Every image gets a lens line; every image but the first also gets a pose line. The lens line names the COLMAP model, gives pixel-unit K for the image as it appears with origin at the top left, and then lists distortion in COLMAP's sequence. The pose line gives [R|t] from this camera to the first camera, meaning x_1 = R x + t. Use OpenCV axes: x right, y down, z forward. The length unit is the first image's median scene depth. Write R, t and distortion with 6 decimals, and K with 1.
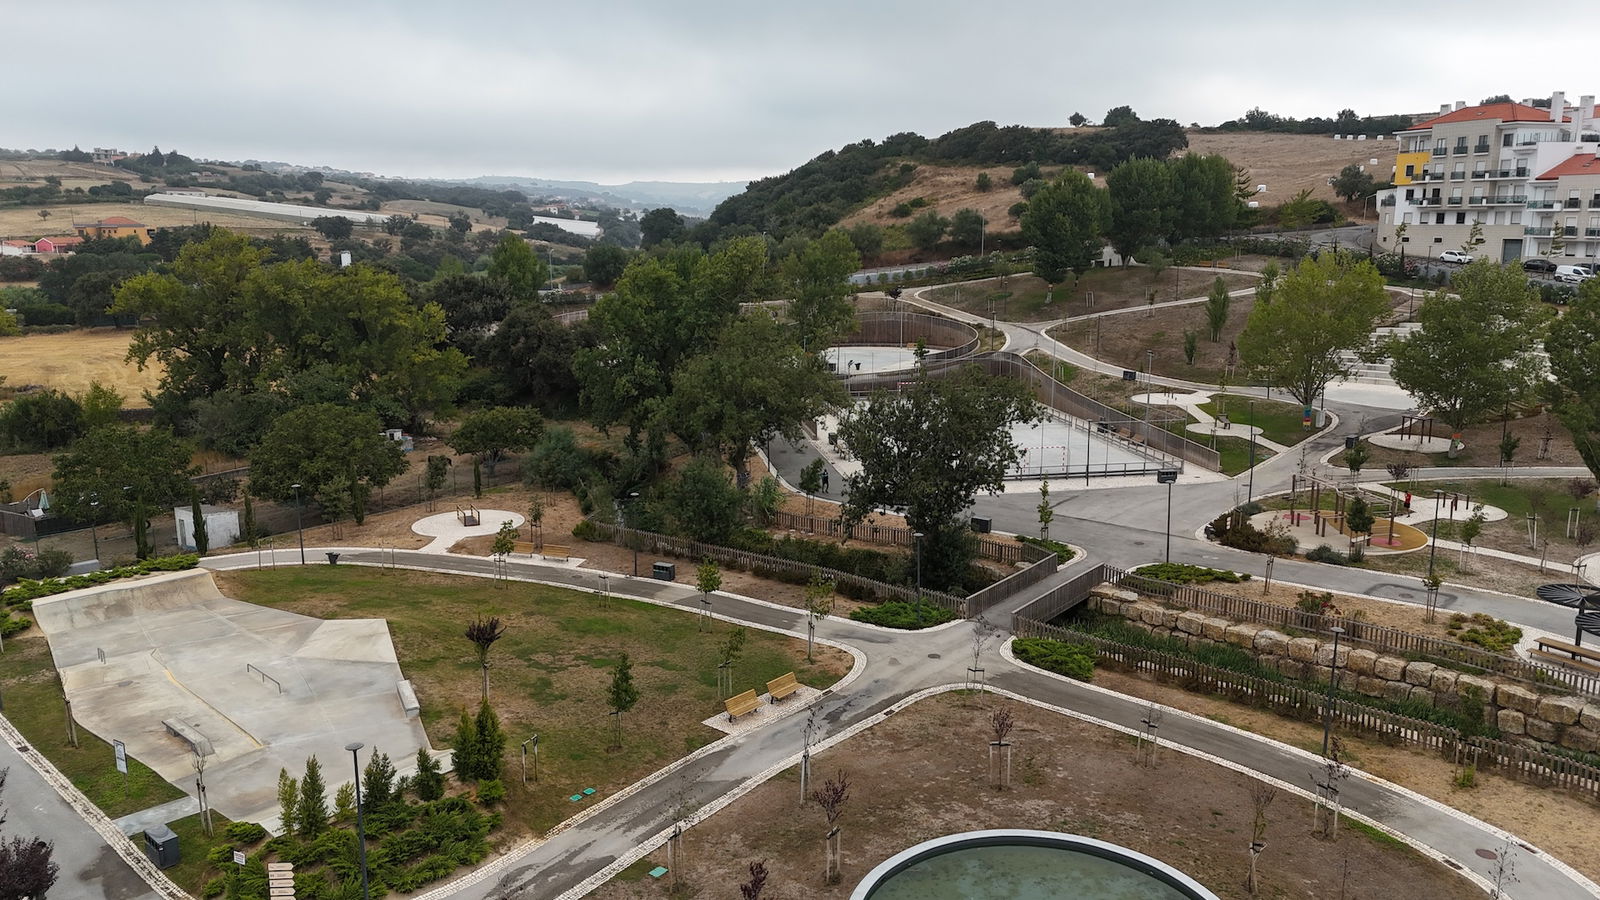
lens RADIAL K [[1173.5, 0, 805.9], [0, 1173.5, 455.8], [0, 0, 1]] dist [0.068268, -0.056226]
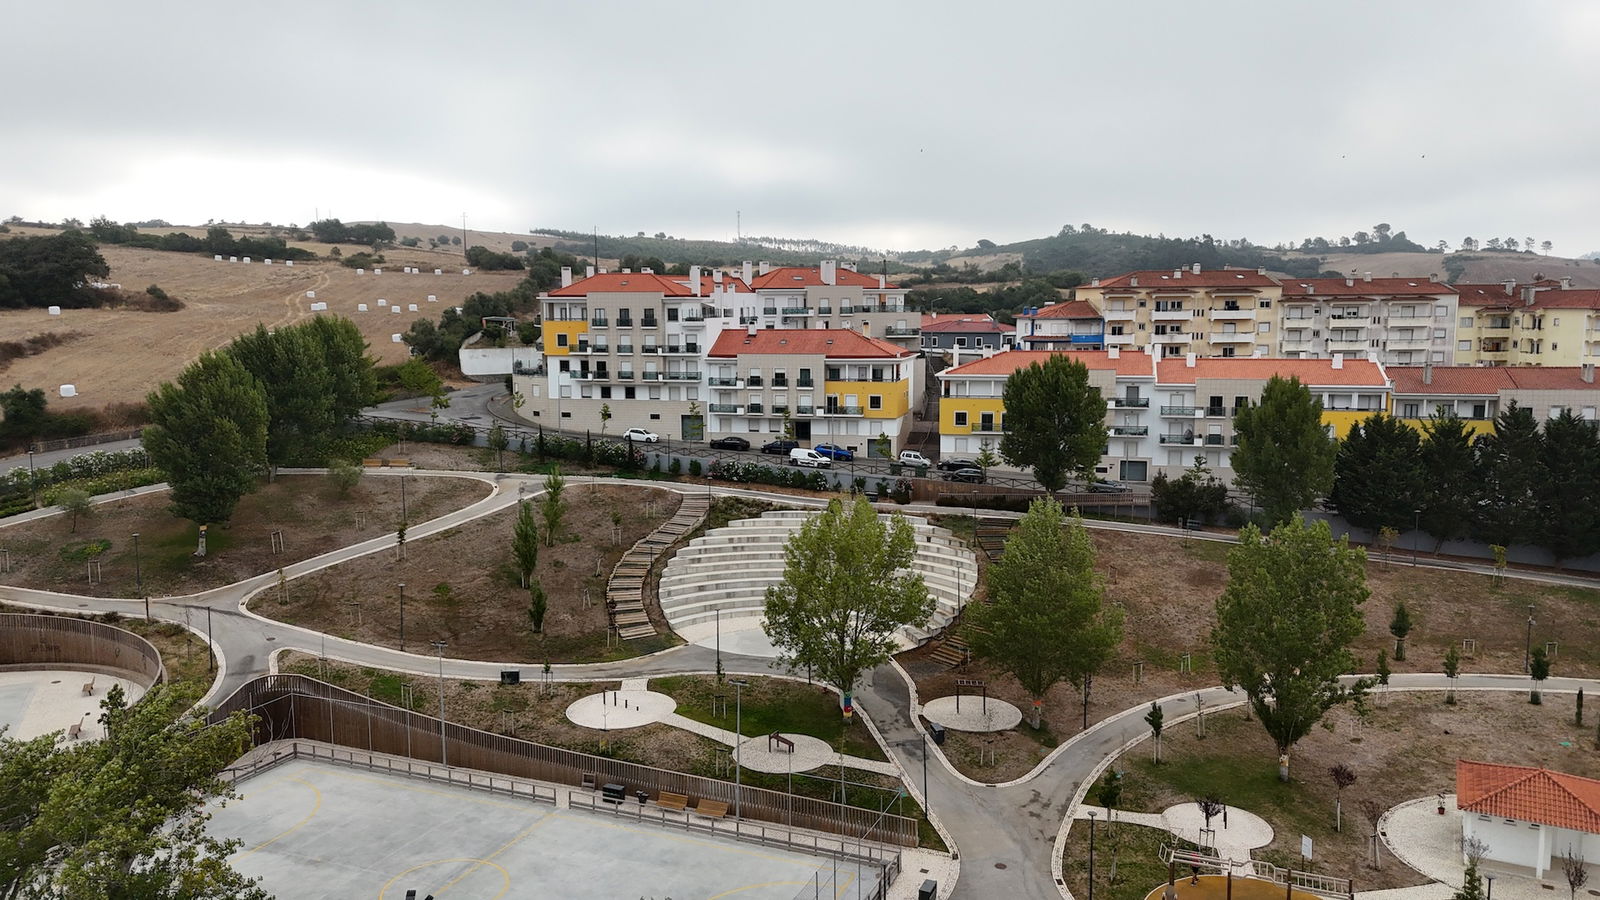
lens RADIAL K [[1173.5, 0, 799.2], [0, 1173.5, 448.2], [0, 0, 1]] dist [0.068268, -0.056226]
pose [[0.548630, -0.100560, 0.829995, -0.114528], [0.167728, 0.985796, 0.008567, -0.109677], [-0.819068, 0.134513, 0.557704, 0.295700]]
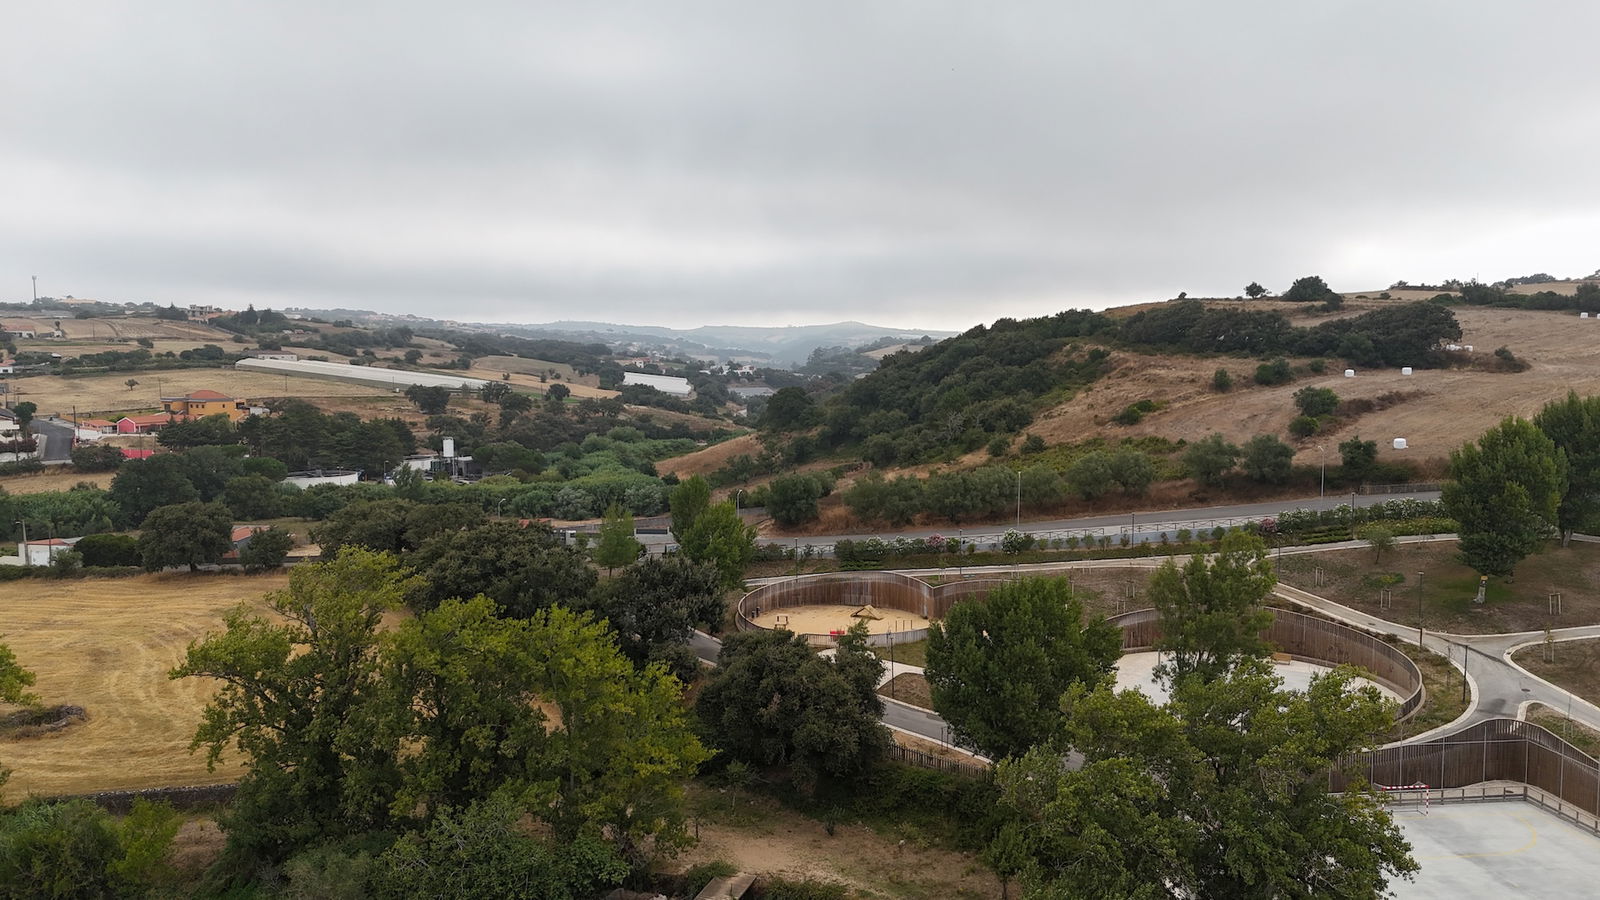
lens RADIAL K [[1173.5, 0, 802.8], [0, 1173.5, 456.8], [0, 0, 1]] dist [0.068268, -0.056226]
pose [[0.998601, 0.008770, -0.052154, -0.125147], [-0.014684, 0.993359, -0.114115, -0.102397], [0.050807, 0.114721, 0.992098, 0.216619]]
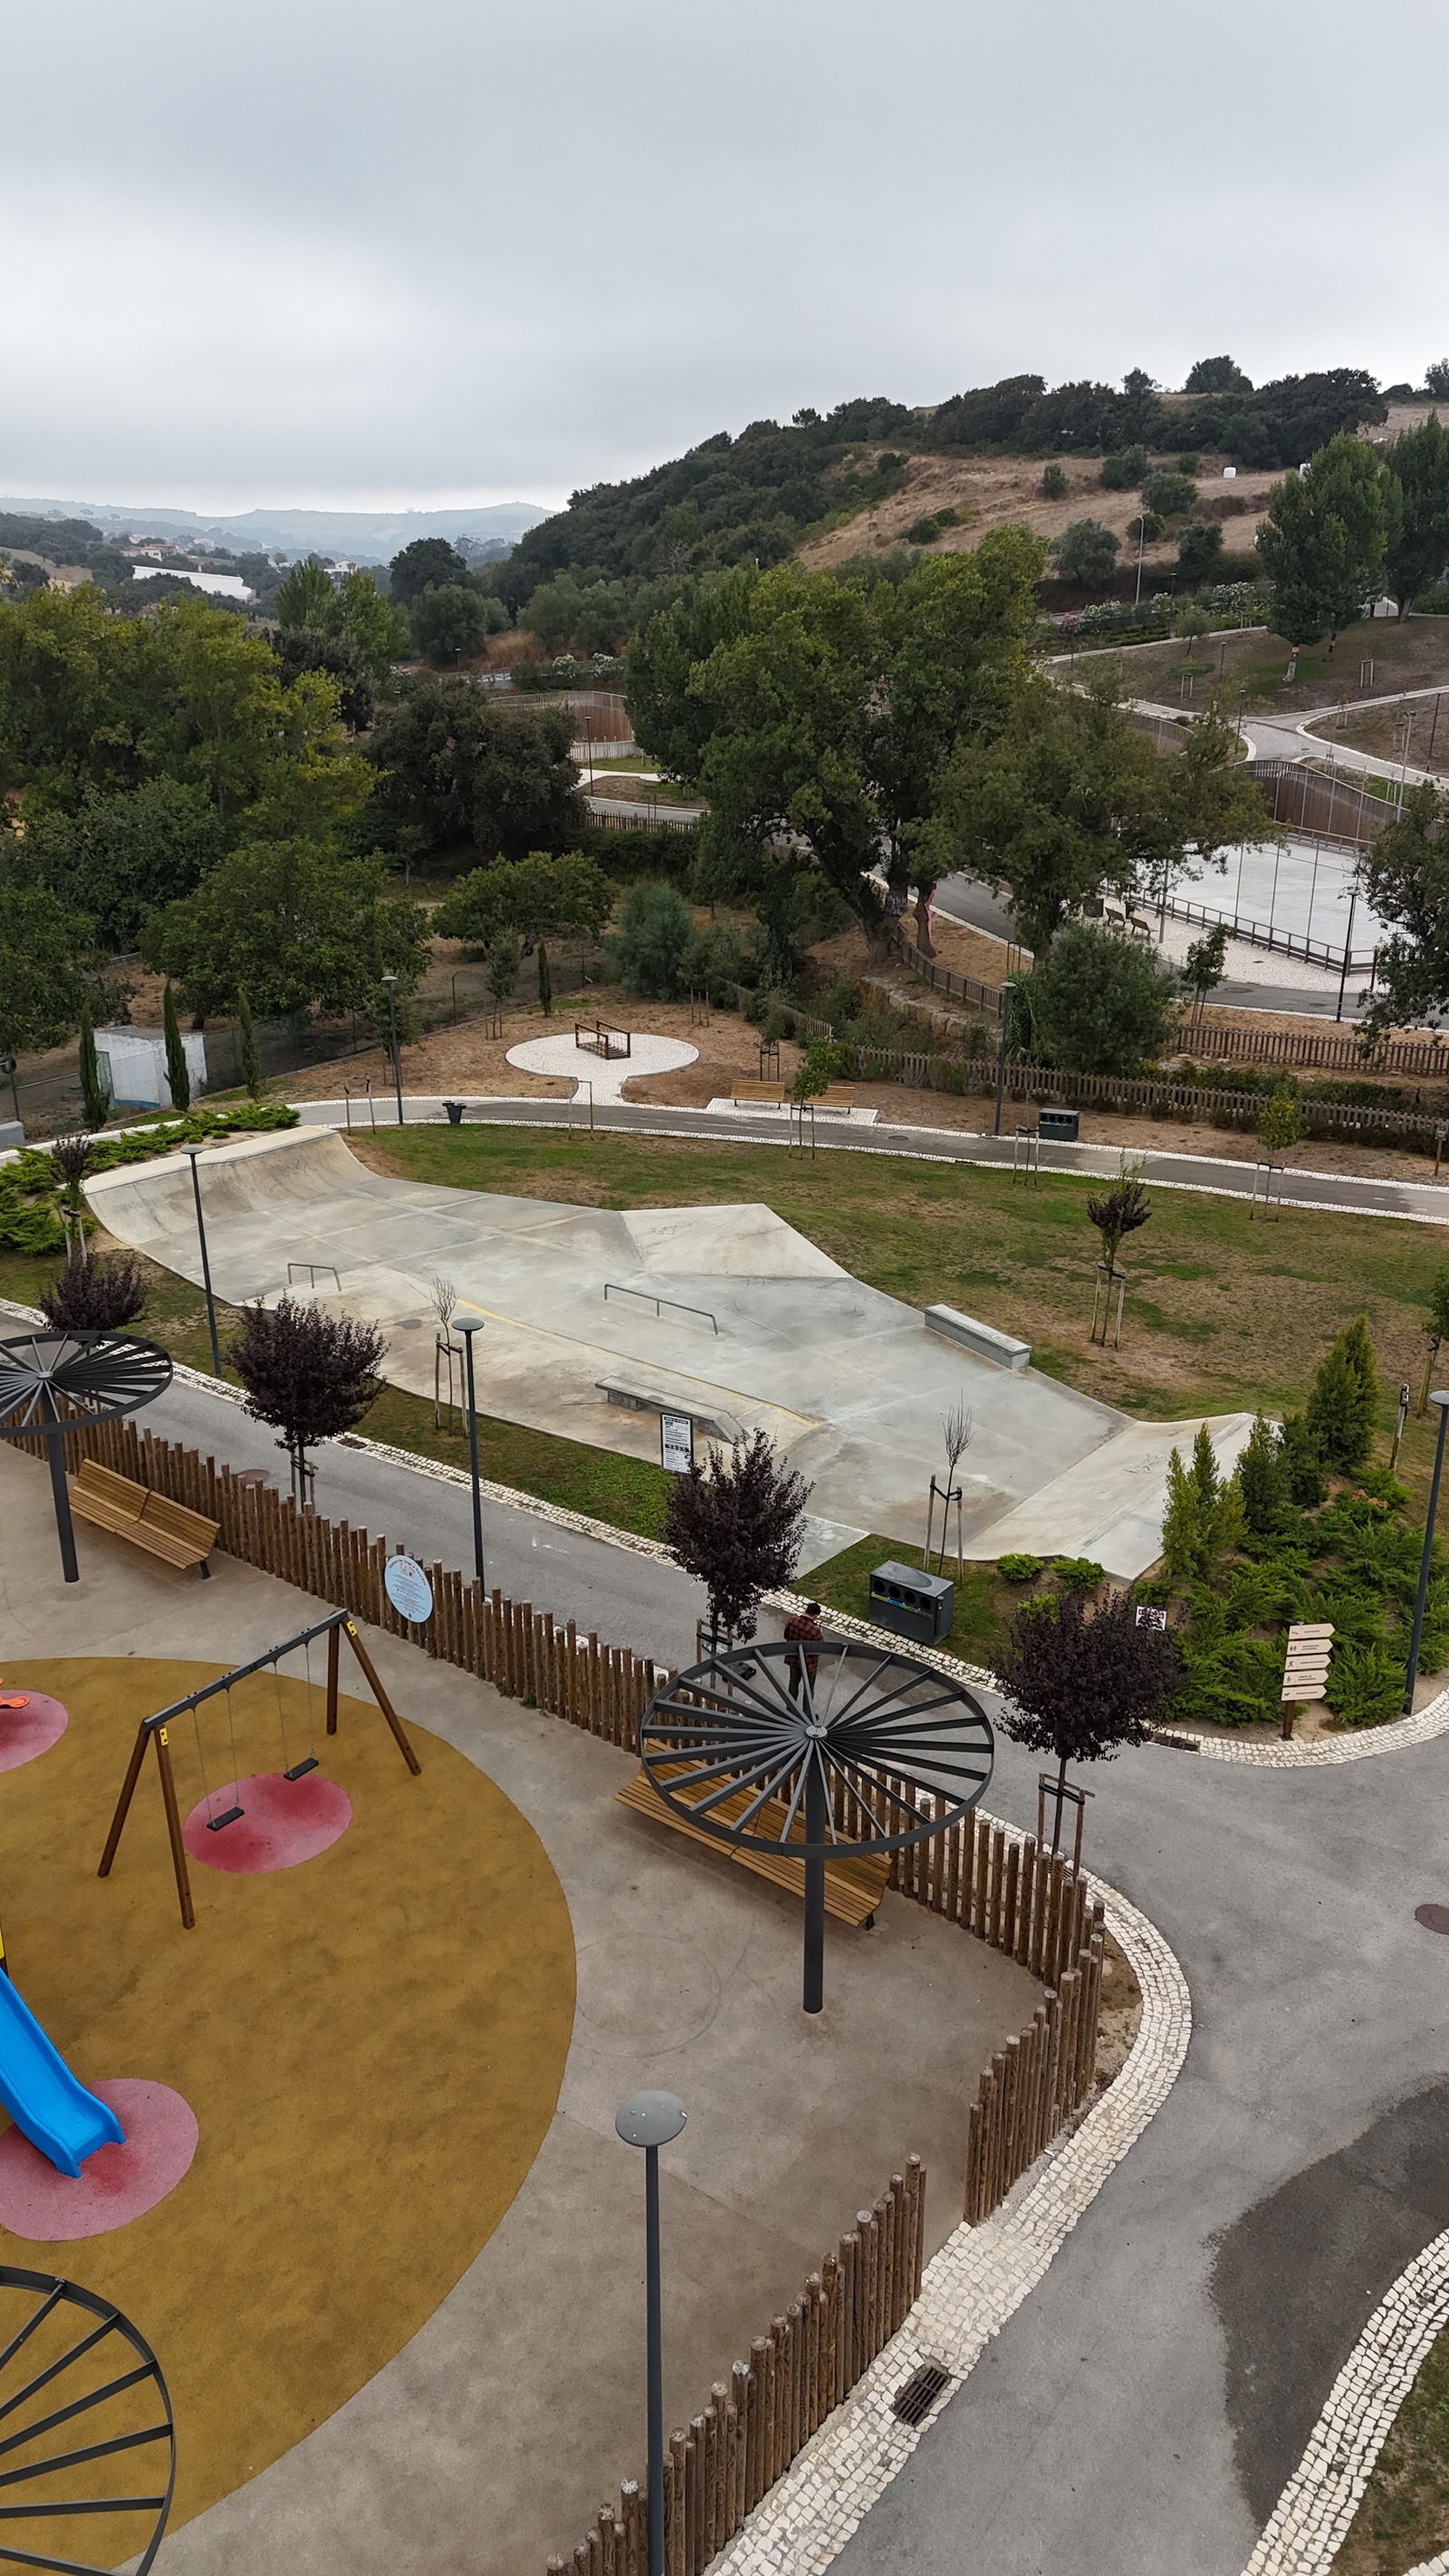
lens RADIAL K [[1889.2, 0, 724.8], [0, 1889.2, 1292.2], [0, 0, 1]] dist [0.068268, -0.056226]
pose [[0.996135, -0.028949, 0.082930, -0.125742], [0.015545, 0.987328, 0.157929, 0.011607], [-0.086451, -0.156030, 0.983962, 0.040921]]
